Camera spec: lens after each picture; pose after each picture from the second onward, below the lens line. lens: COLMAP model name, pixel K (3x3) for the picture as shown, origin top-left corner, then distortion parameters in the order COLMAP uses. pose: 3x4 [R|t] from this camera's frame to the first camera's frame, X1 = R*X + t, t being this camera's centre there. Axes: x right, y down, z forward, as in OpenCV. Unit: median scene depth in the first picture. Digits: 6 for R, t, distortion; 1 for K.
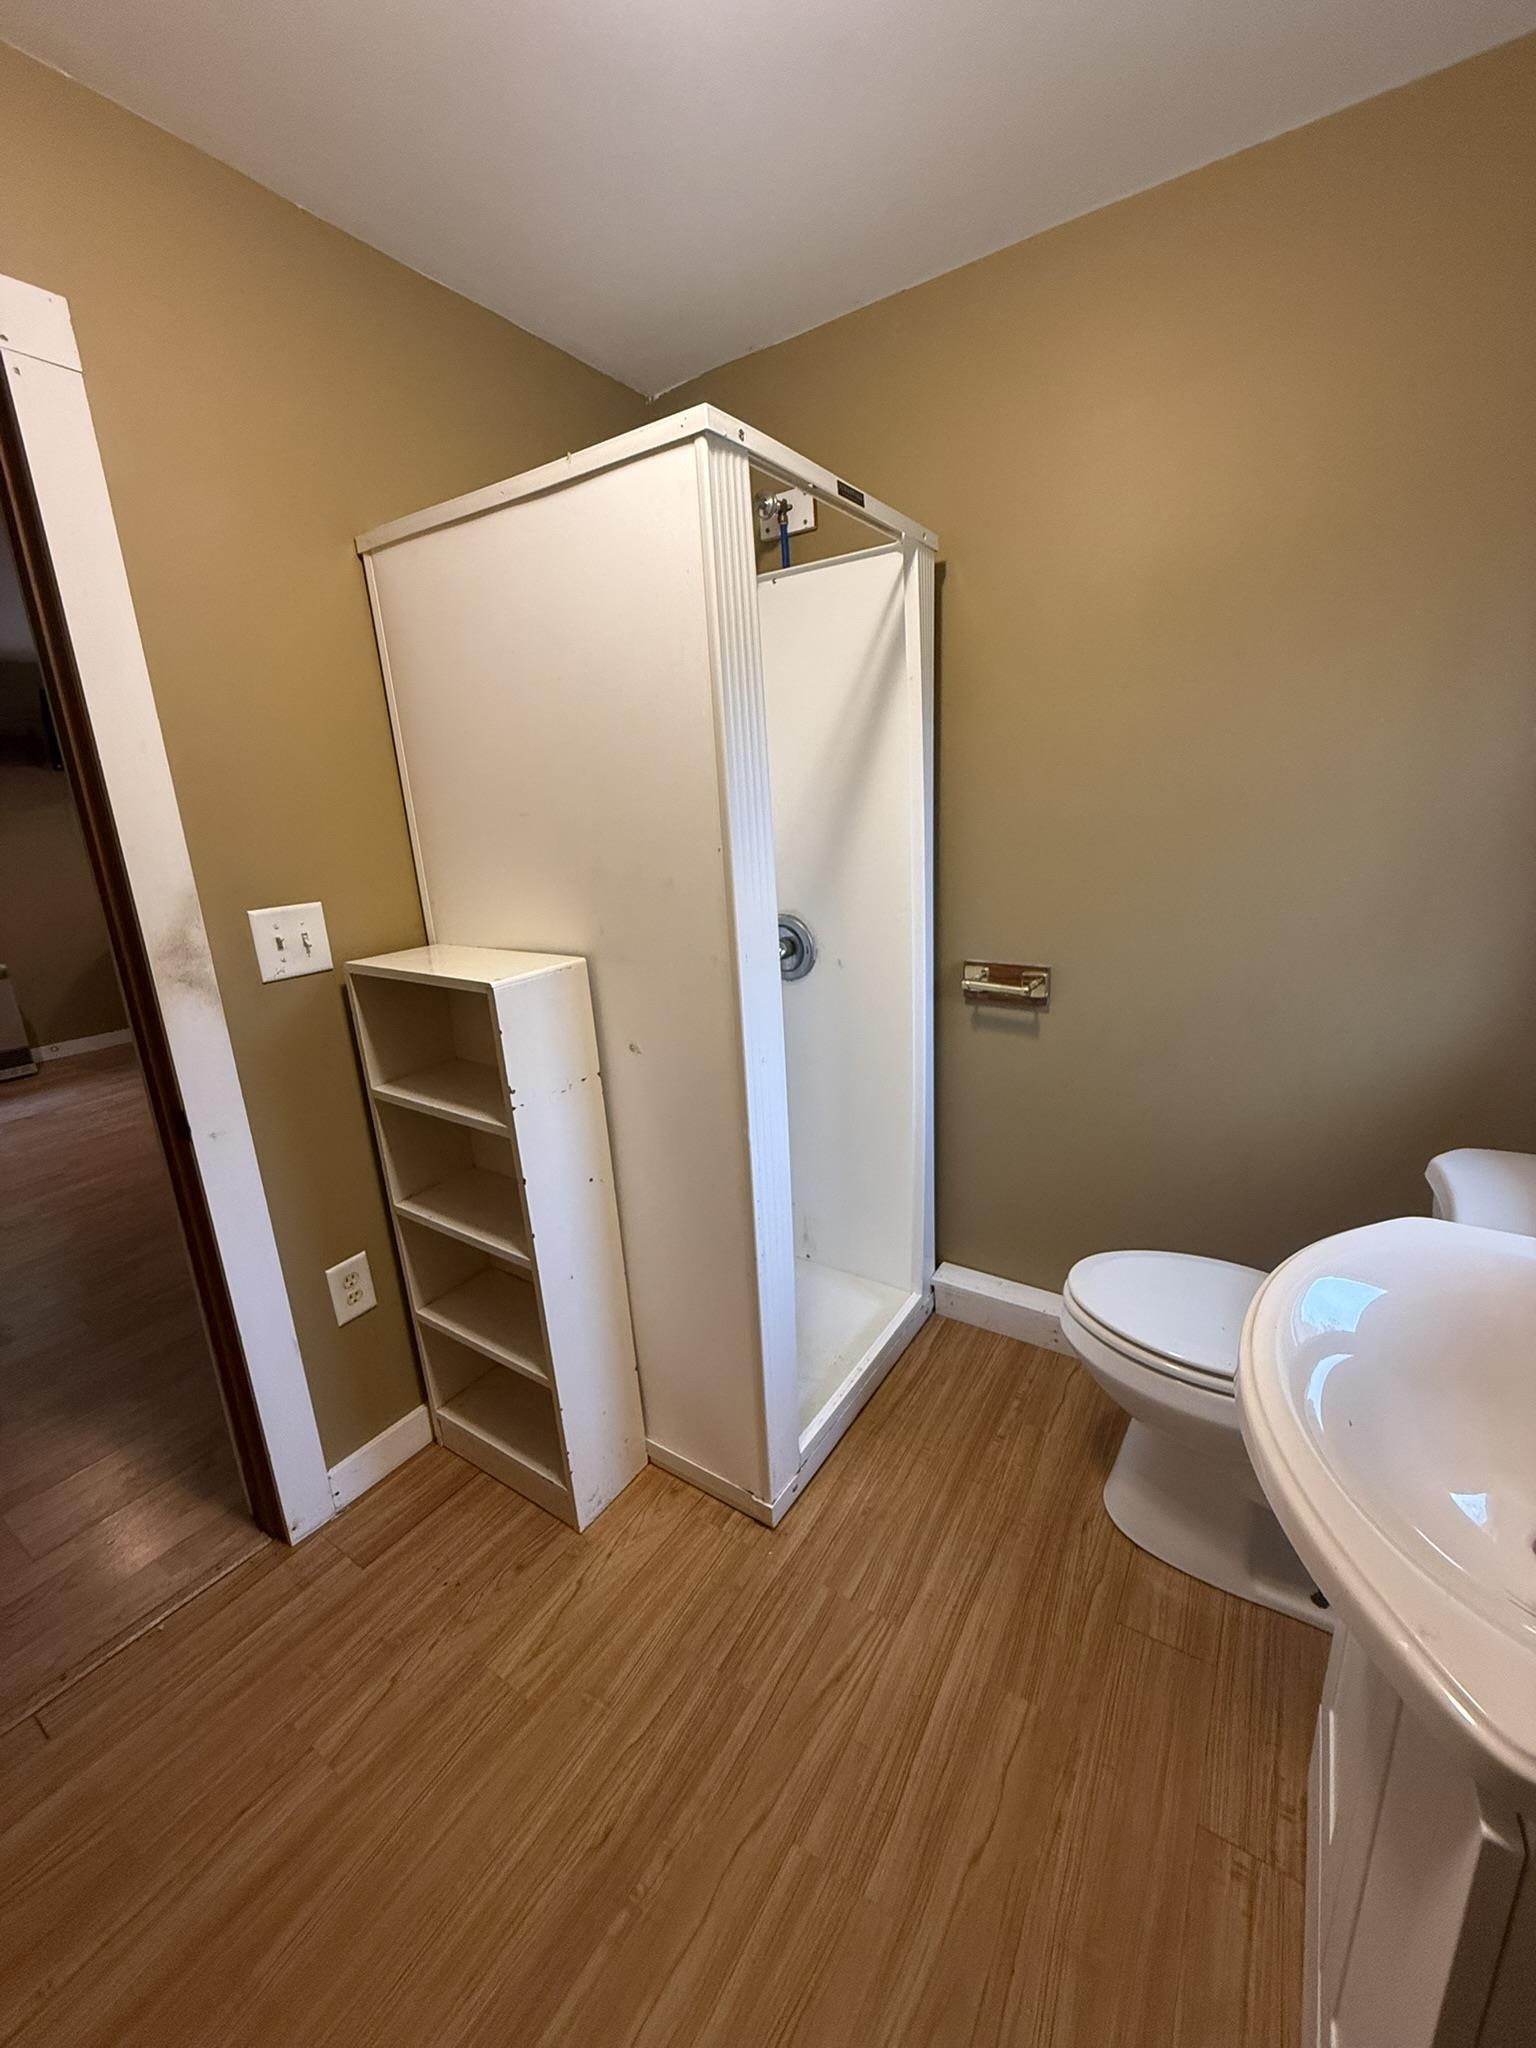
lens RADIAL K [[813.9, 0, 763.4], [0, 813.9, 1018.3], [0, 0, 1]] dist [-0.000781, -0.000180]
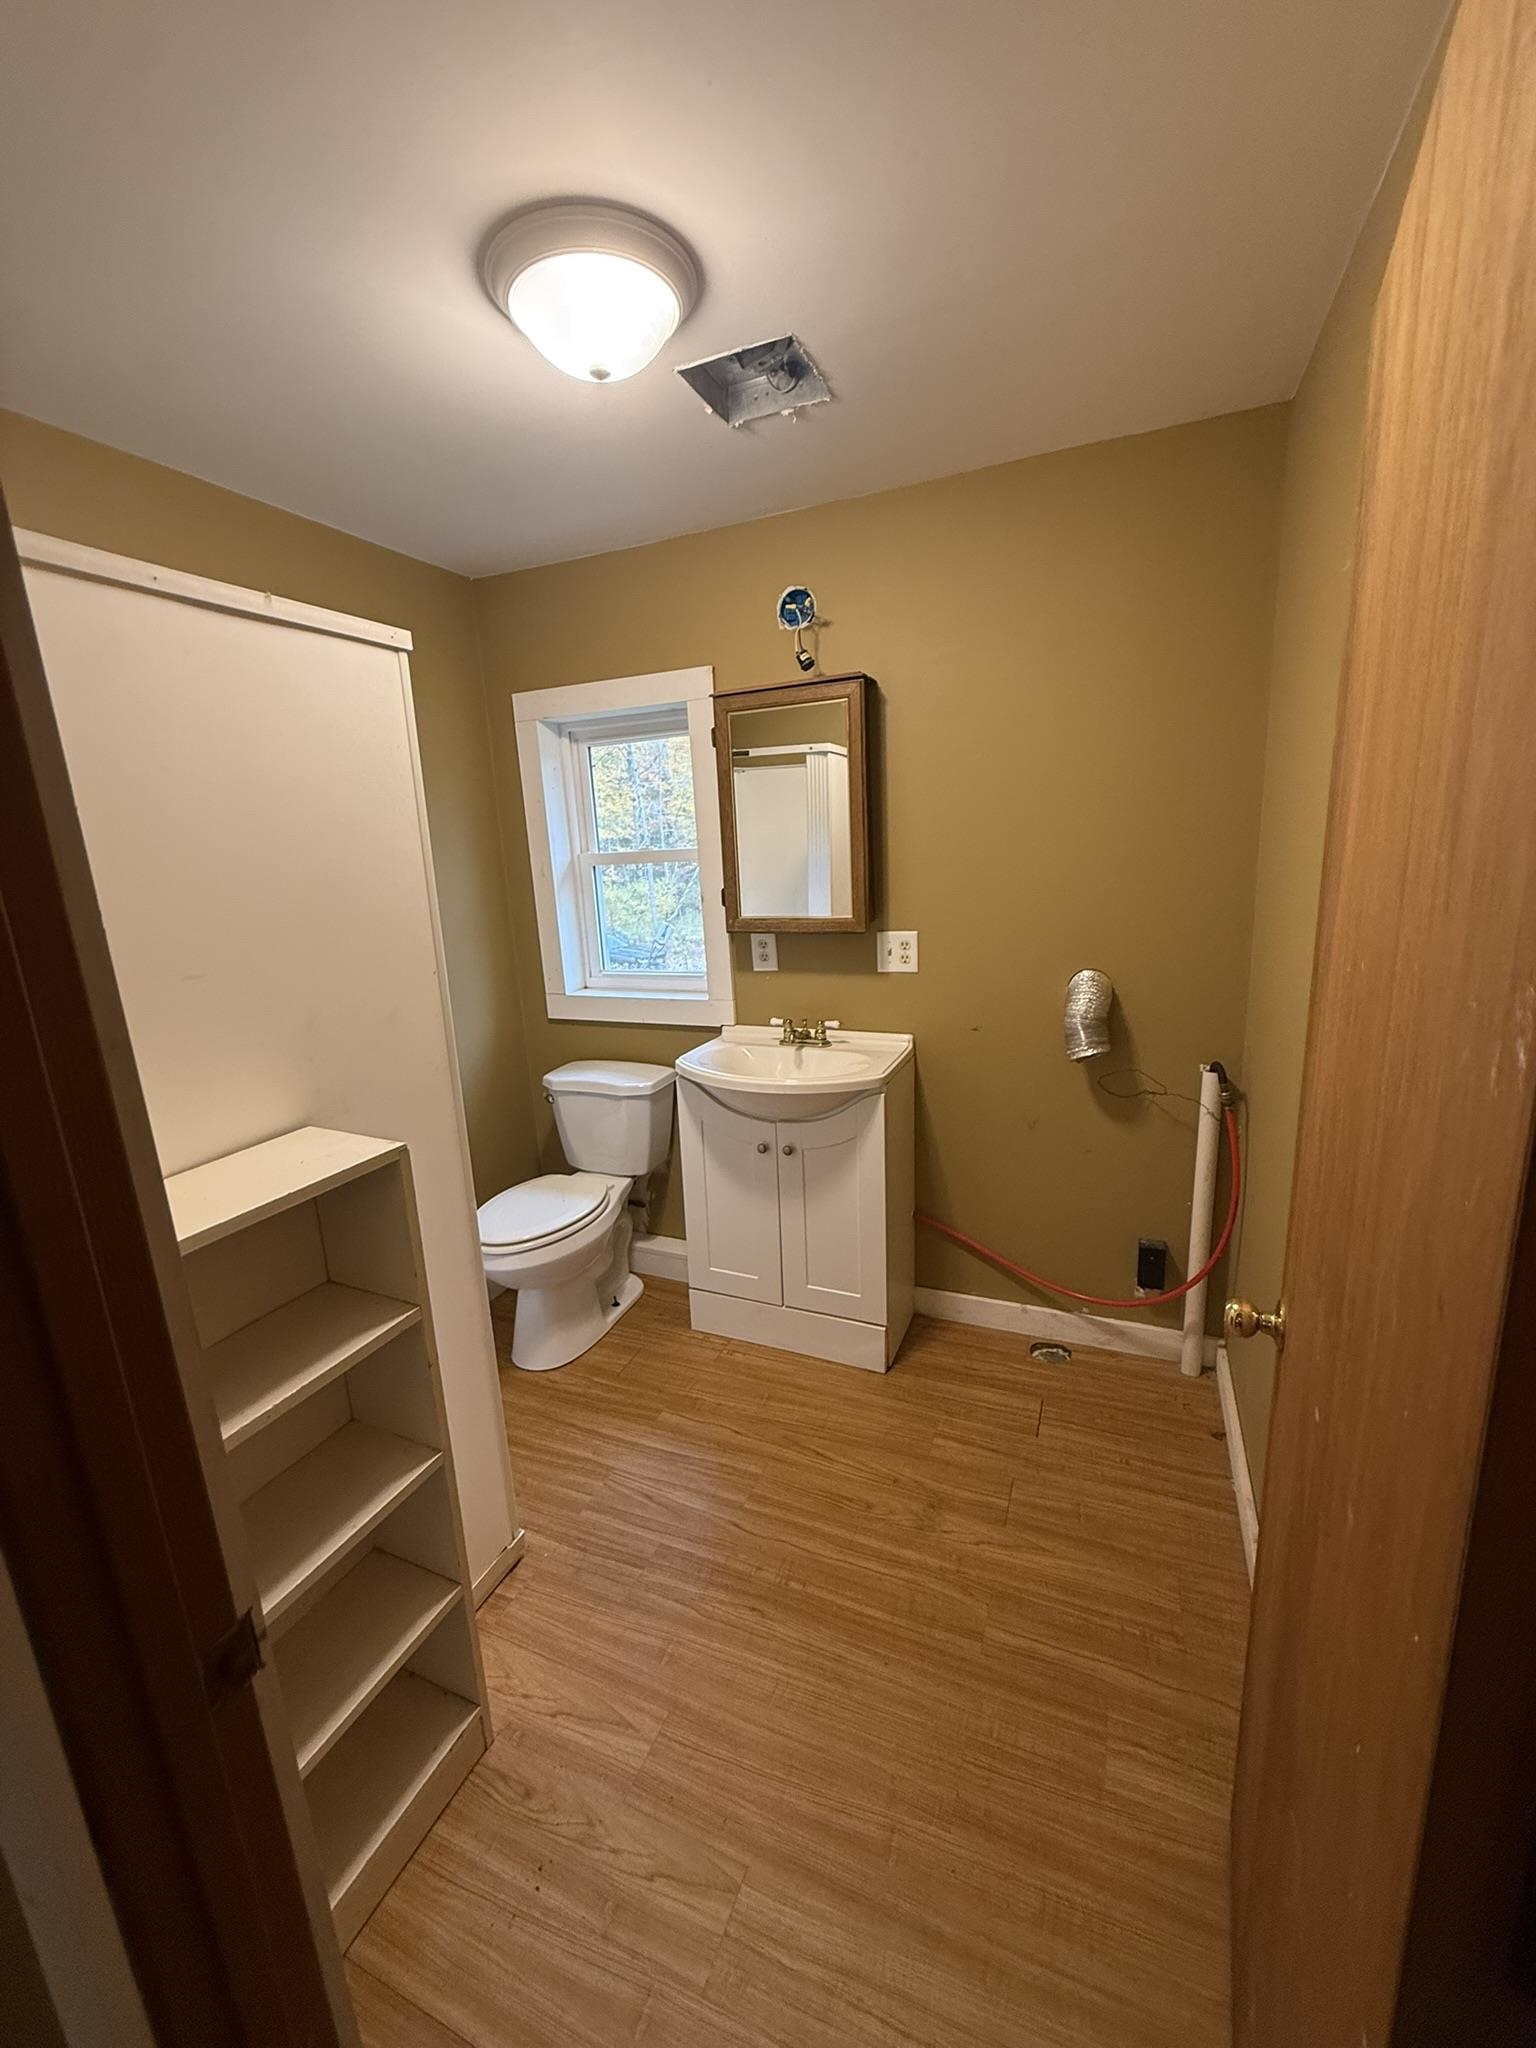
lens RADIAL K [[813.9, 0, 770.3], [0, 813.9, 1020.5], [0, 0, 1]] dist [-0.000781, -0.000180]
pose [[-0.180294, -0.159060, 0.970667, -1.196497], [0.312344, 0.926503, 0.209839, -0.219430], [-0.932703, 0.341015, -0.117362, 0.651593]]
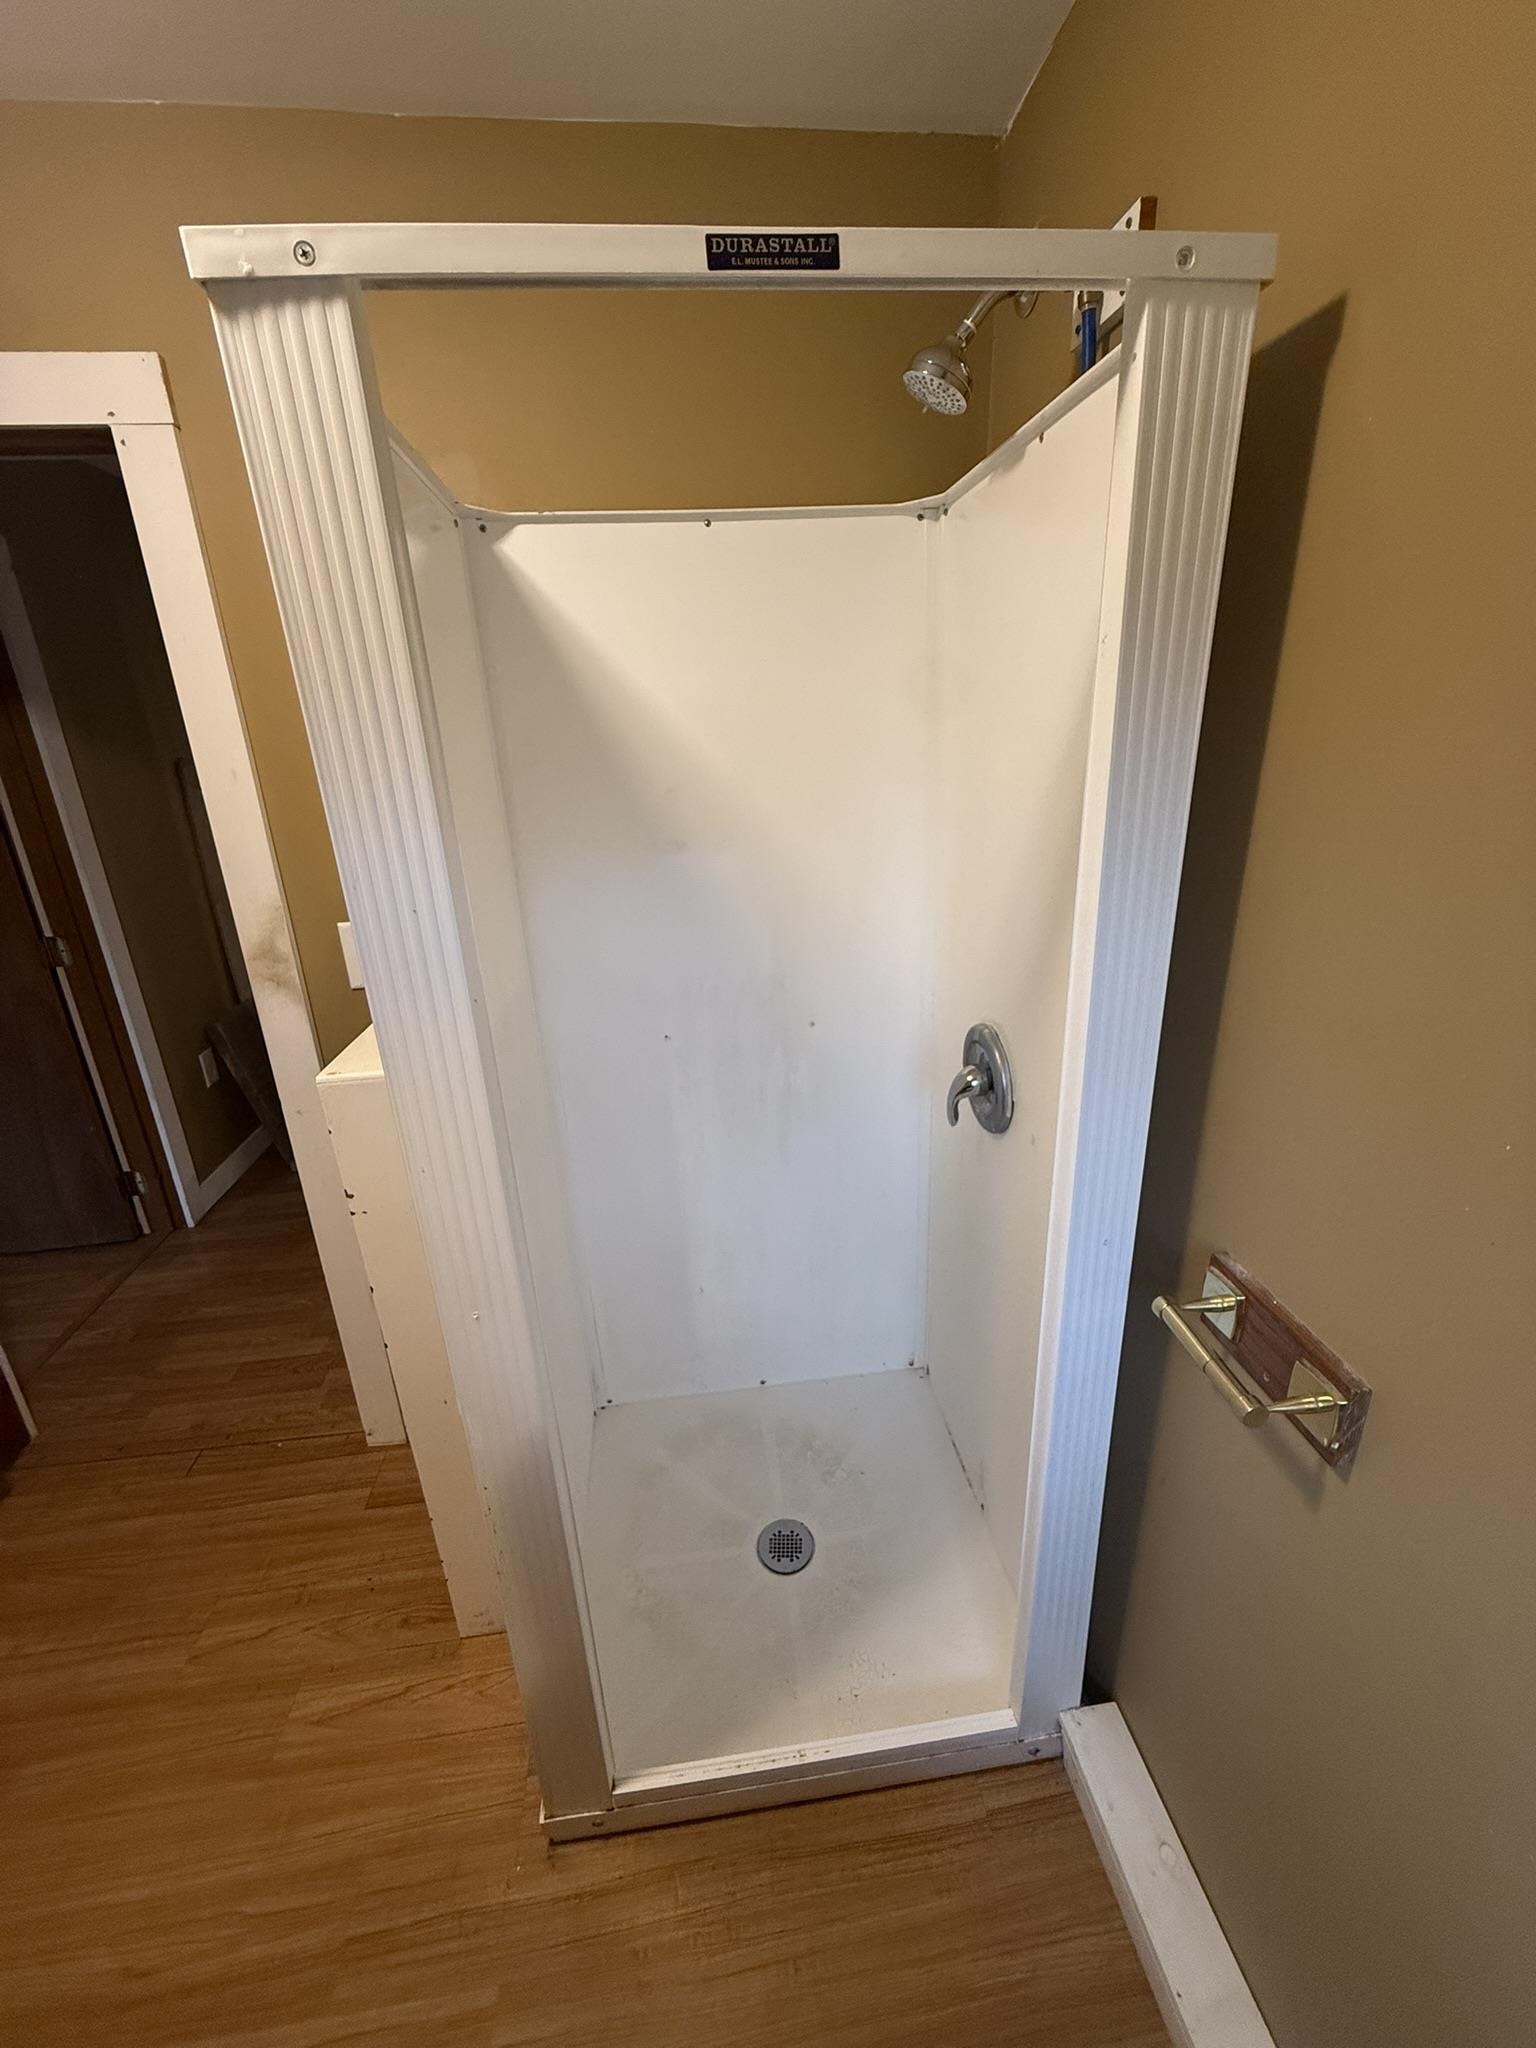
lens RADIAL K [[813.9, 0, 766.6], [0, 813.9, 1017.8], [0, 0, 1]] dist [-0.000781, -0.000180]
pose [[0.647347, 0.279471, -0.709111, 0.542751], [-0.192955, 0.960136, 0.202255, -0.354331], [0.737367, 0.005897, 0.675466, 0.735469]]
